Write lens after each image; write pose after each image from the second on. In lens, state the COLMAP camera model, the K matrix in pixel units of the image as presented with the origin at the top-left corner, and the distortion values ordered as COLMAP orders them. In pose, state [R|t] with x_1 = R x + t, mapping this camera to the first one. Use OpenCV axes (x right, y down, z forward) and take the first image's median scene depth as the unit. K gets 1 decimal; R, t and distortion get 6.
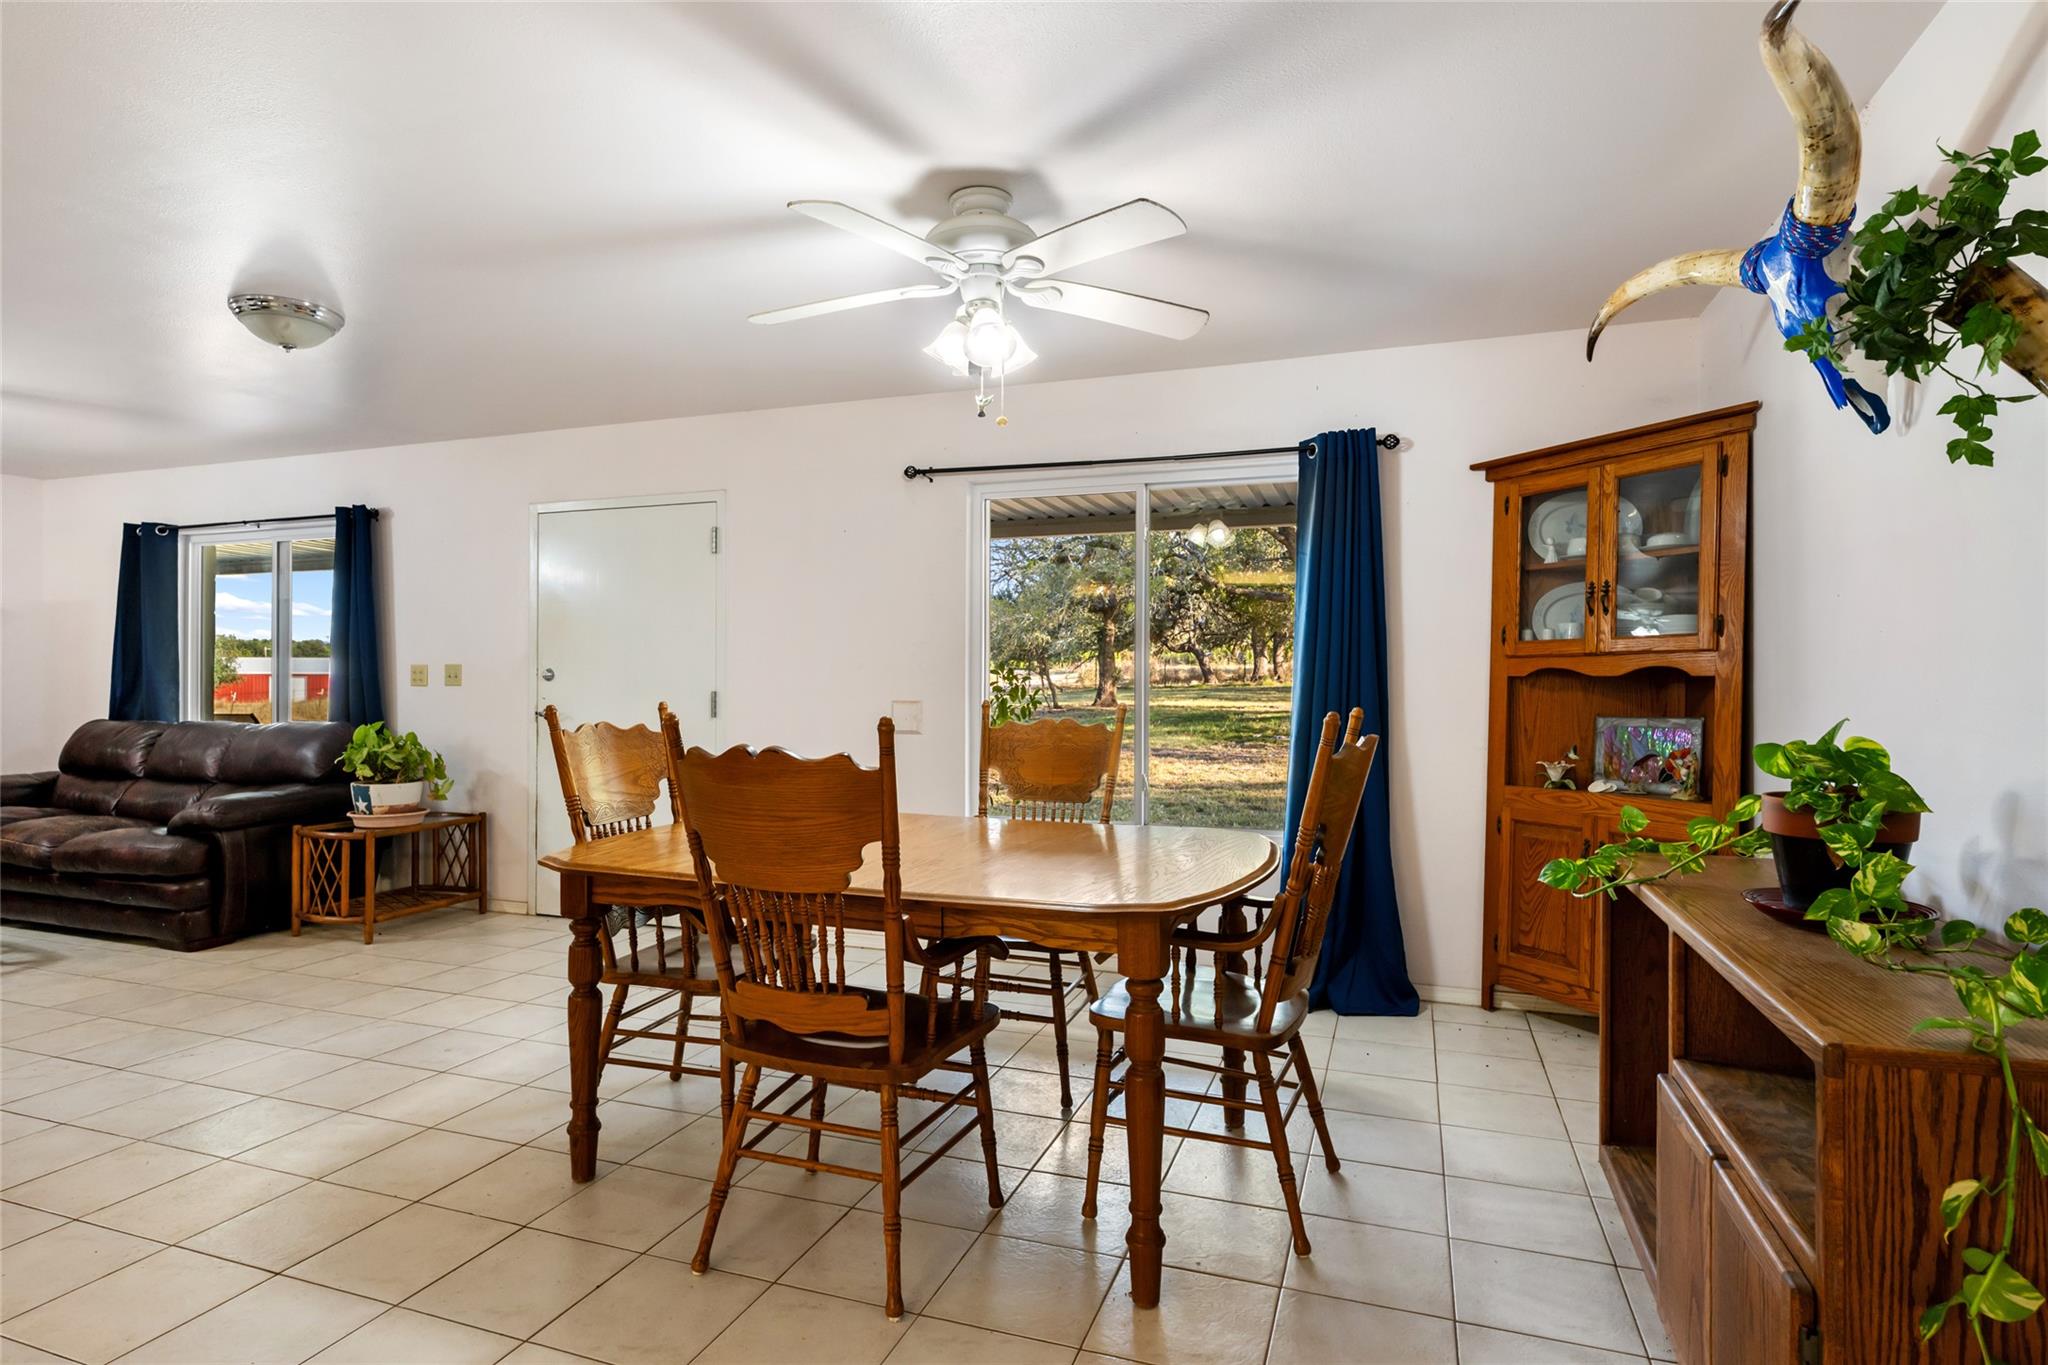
lens RADIAL K [[1052.6, 0, 1024.0], [0, 1052.6, 682.5], [0, 0, 1]] dist [0.002087, 0.000304]
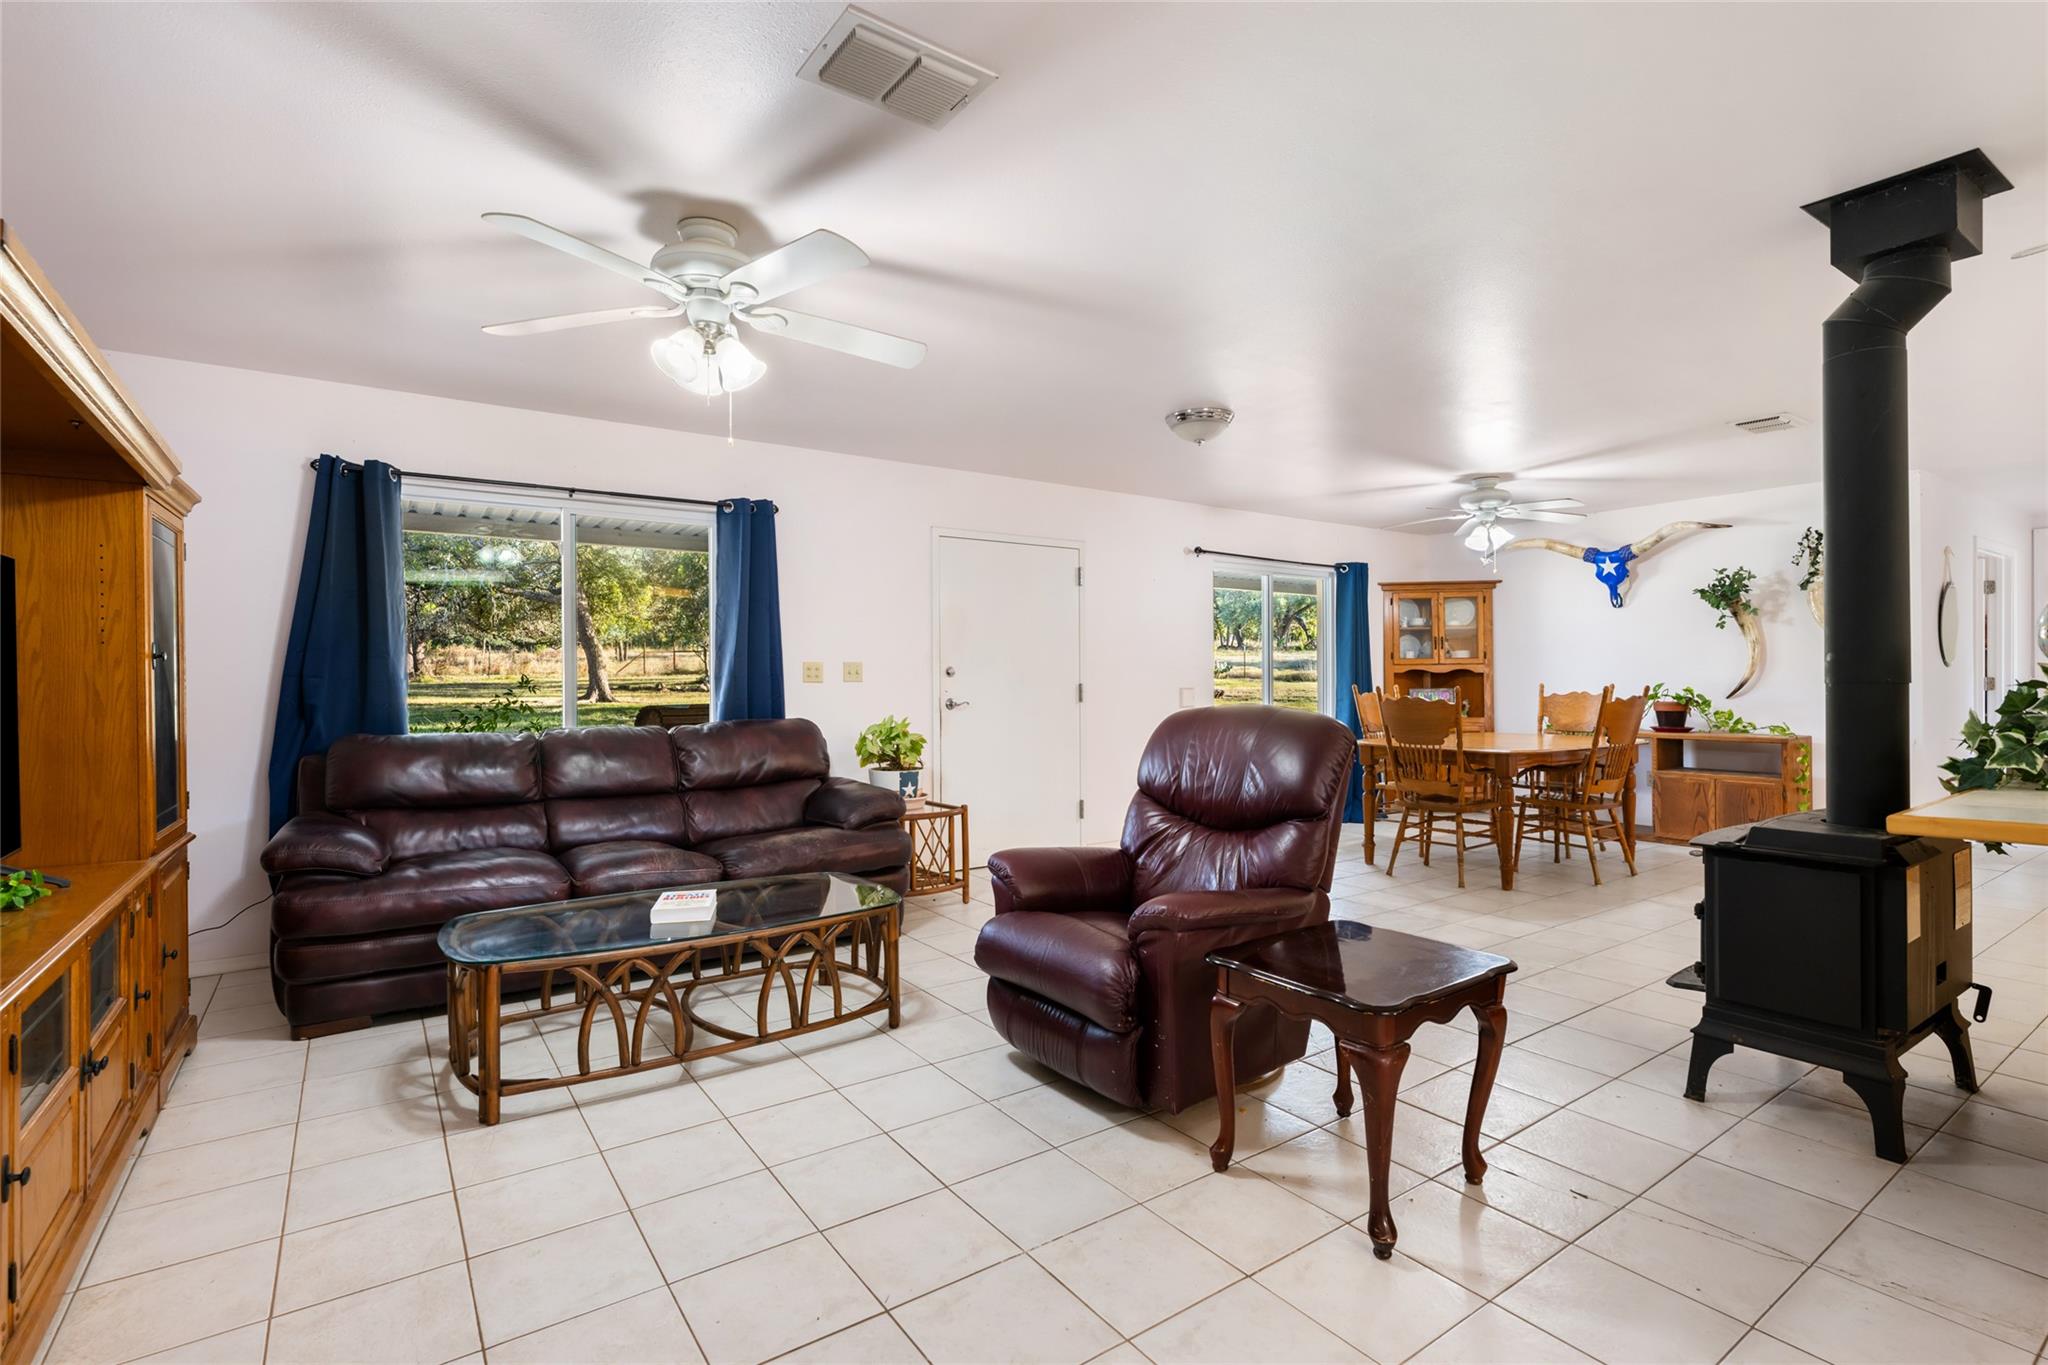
lens RADIAL K [[952.0, 0, 1024.0], [0, 952.0, 682.5], [0, 0, 1]] dist [-0.000426, 0.000016]
pose [[0.576531, -0.003977, 0.817065, -1.130968], [0.011076, 0.999934, -0.002948, 0.007793], [-0.817000, 0.010749, 0.576537, 0.265208]]
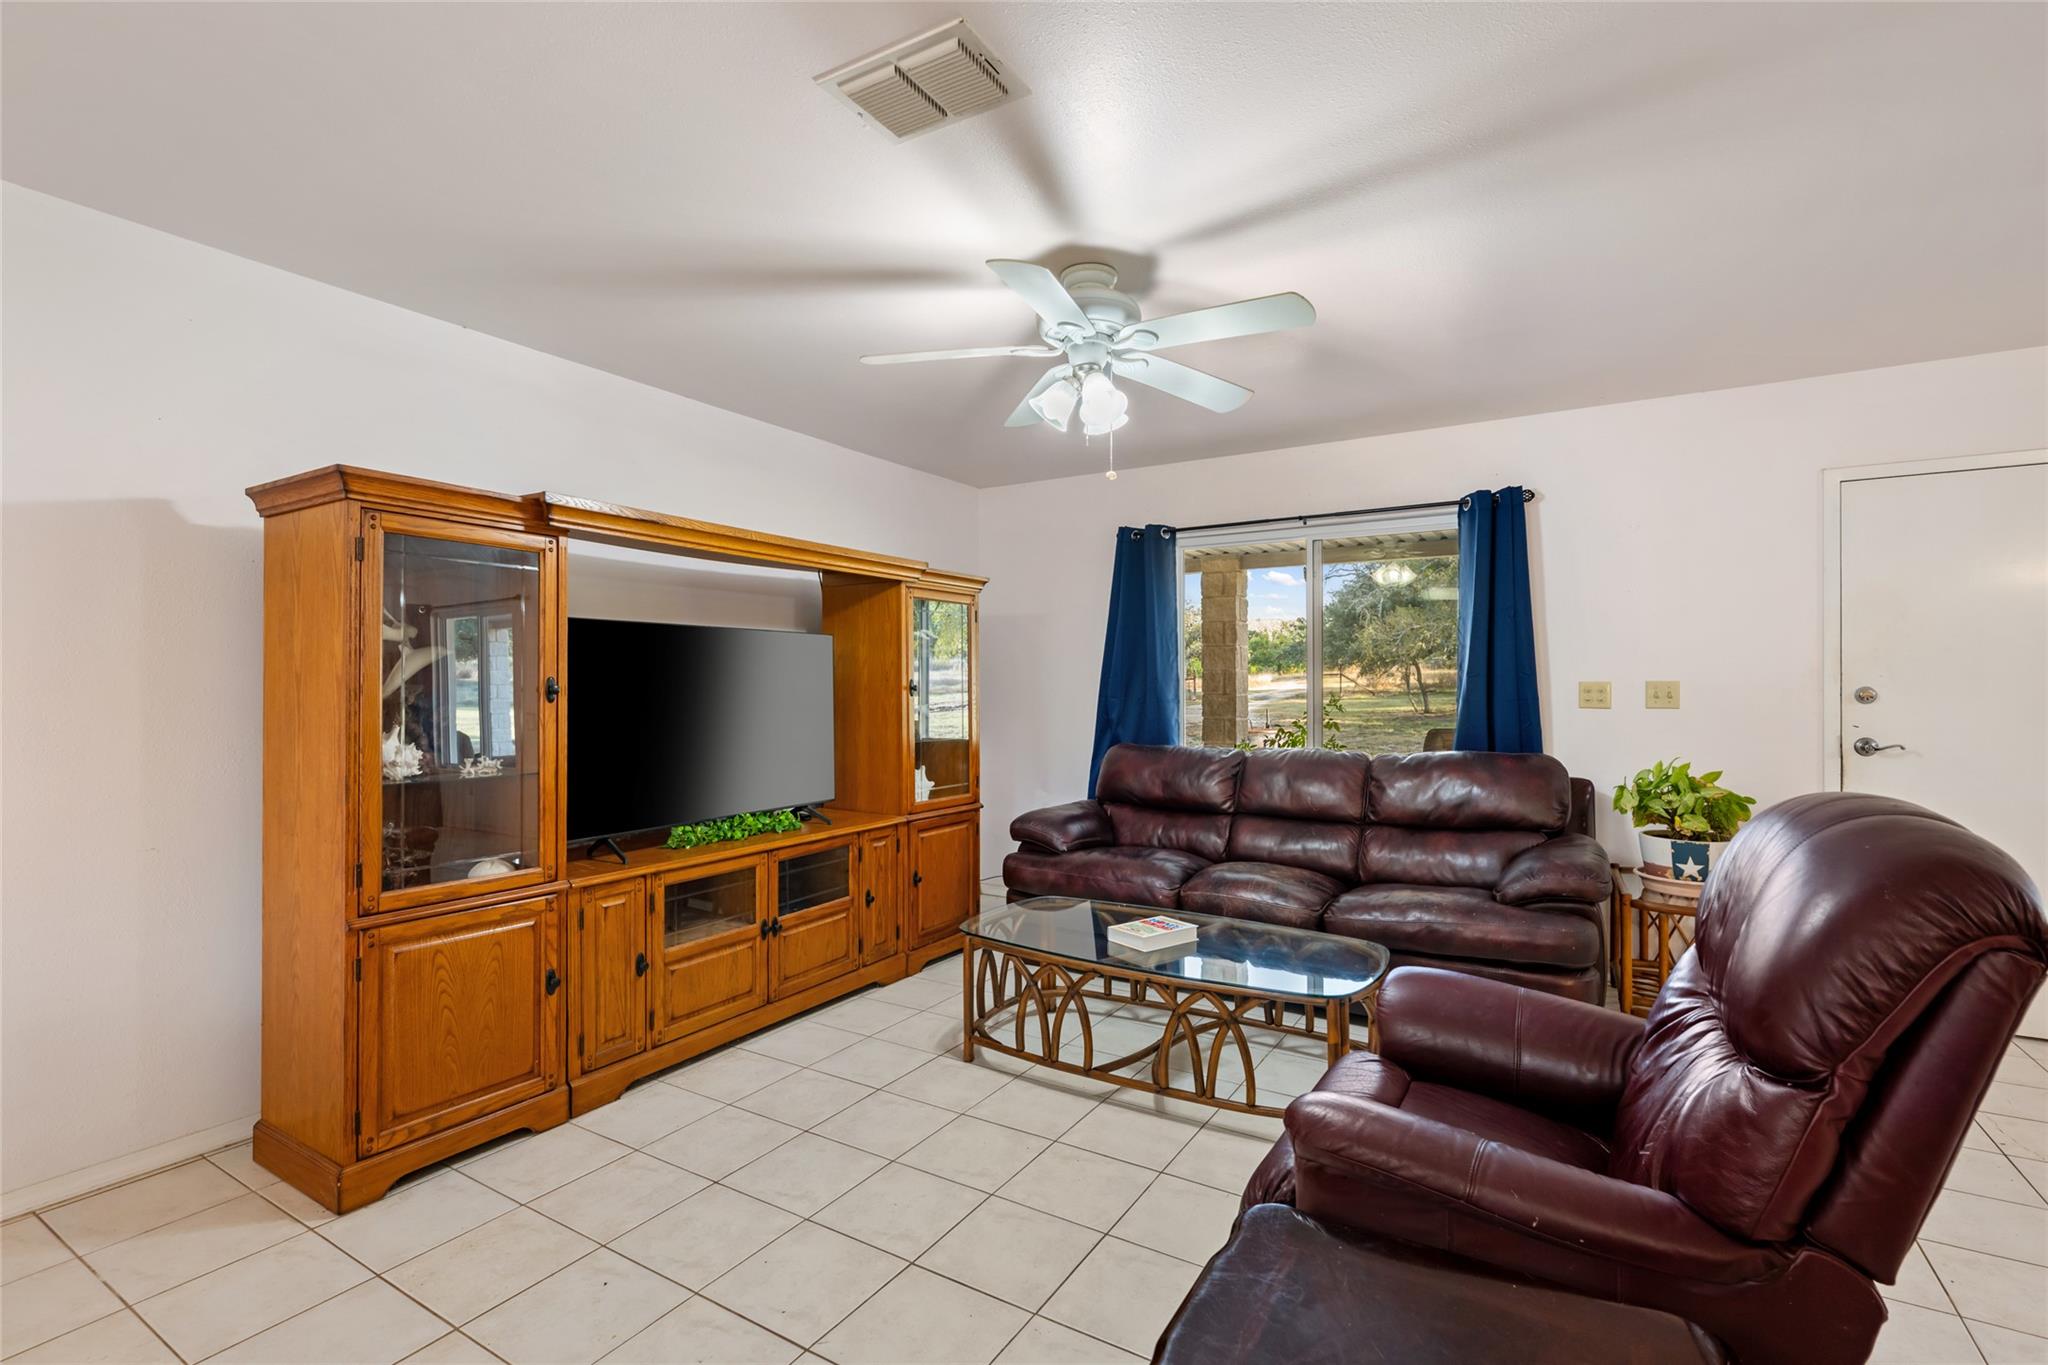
lens RADIAL K [[937.1, 0, 1020.2], [0, 937.1, 689.5], [0, 0, 1]] dist [-0.002040, -0.000292]
pose [[0.979259, 0.001156, -0.202610, -0.794069], [-0.002546, 0.999975, -0.006597, -0.004862], [0.202597, 0.006976, 0.979237, 0.195993]]
